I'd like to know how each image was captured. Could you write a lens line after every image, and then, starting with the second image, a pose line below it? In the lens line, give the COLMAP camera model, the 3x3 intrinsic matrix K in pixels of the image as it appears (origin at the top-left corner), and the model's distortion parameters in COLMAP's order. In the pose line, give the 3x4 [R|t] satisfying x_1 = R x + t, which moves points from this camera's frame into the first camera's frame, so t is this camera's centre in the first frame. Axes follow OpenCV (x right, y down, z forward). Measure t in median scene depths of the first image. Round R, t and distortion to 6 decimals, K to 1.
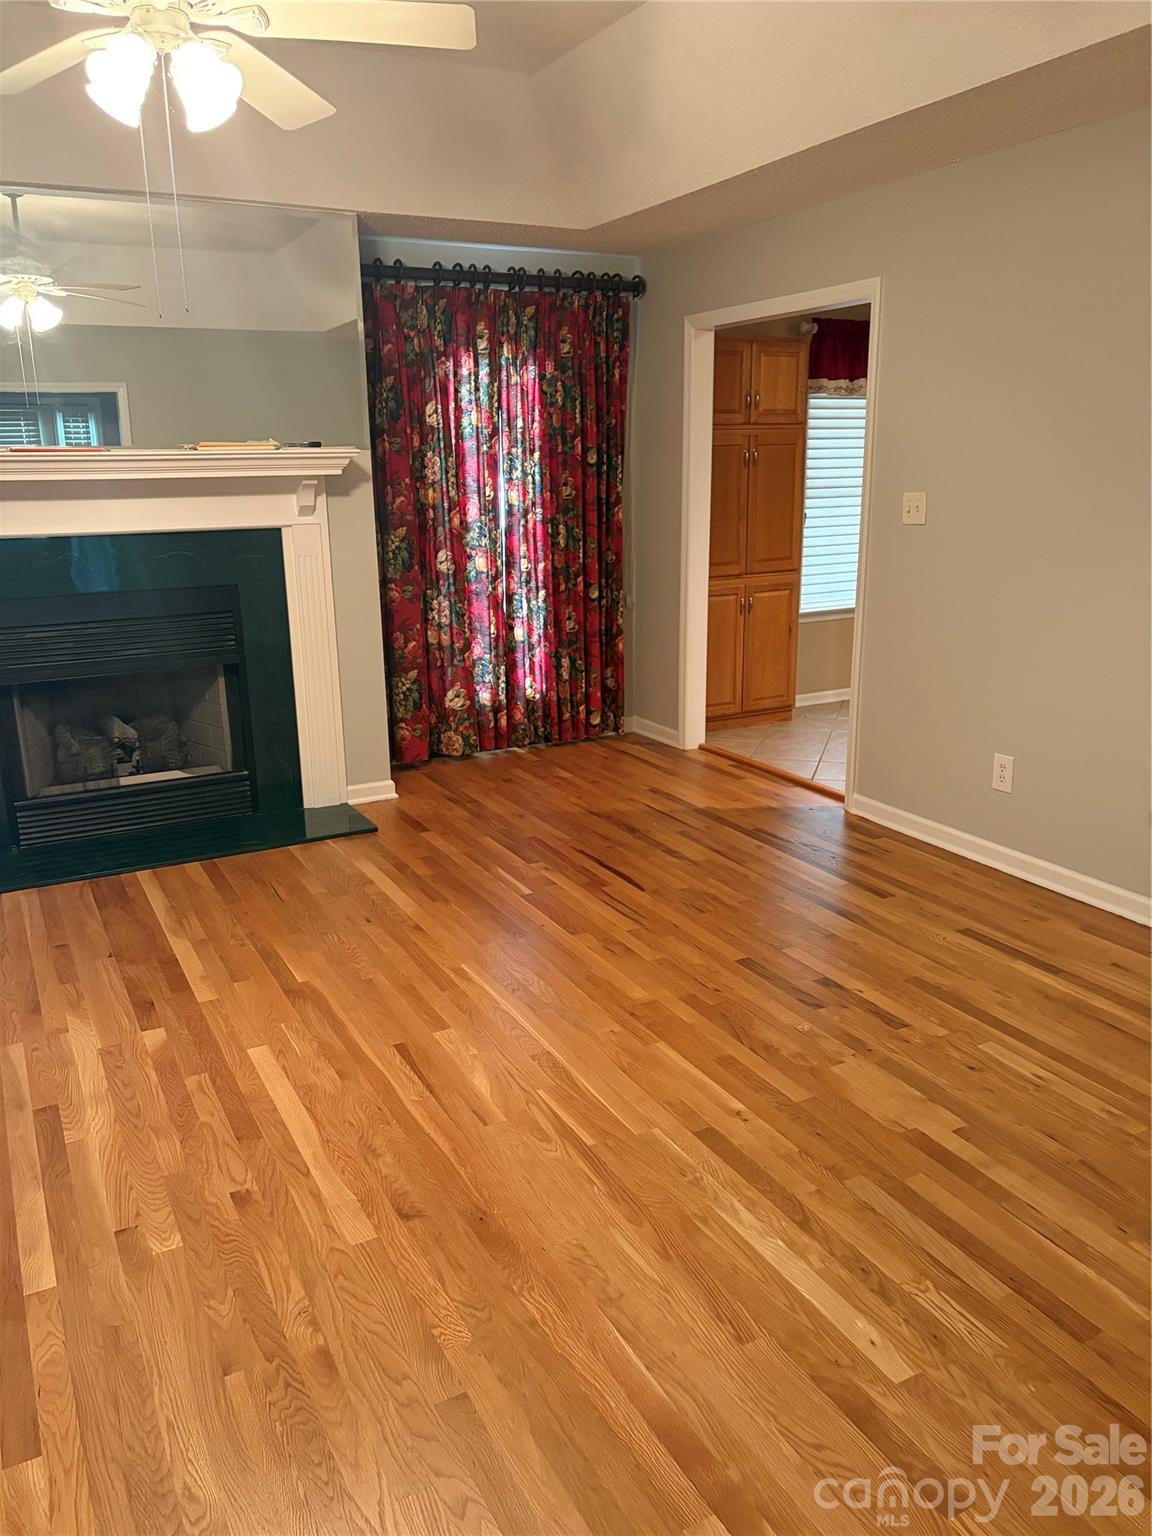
lens RADIAL K [[1164.1, 0, 568.5], [0, 1164.1, 762.6], [0, 0, 1]] dist [0.043232, -0.047991]
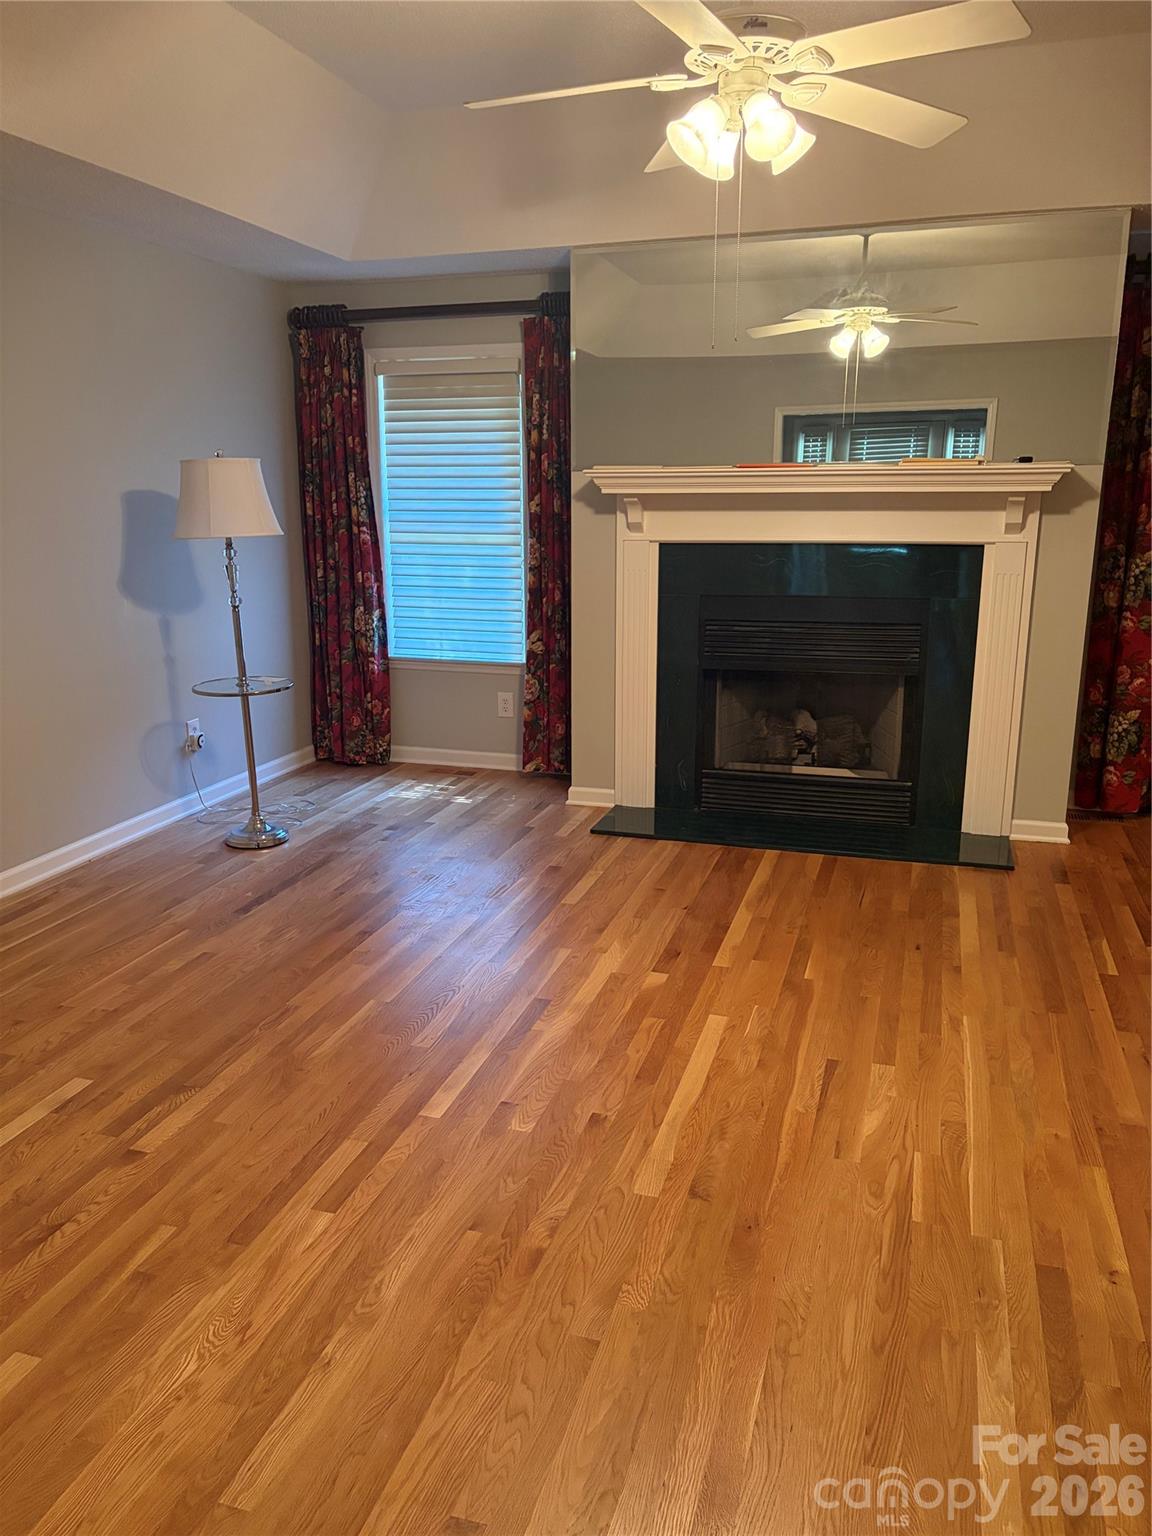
lens RADIAL K [[1164.1, 0, 571.1], [0, 1164.1, 774.0], [0, 0, 1]] dist [0.043232, -0.047991]
pose [[0.705715, 0.181975, -0.684727, 0.296059], [-0.184507, 0.980309, 0.070367, -0.024306], [0.684049, 0.076677, 0.725394, 0.090719]]
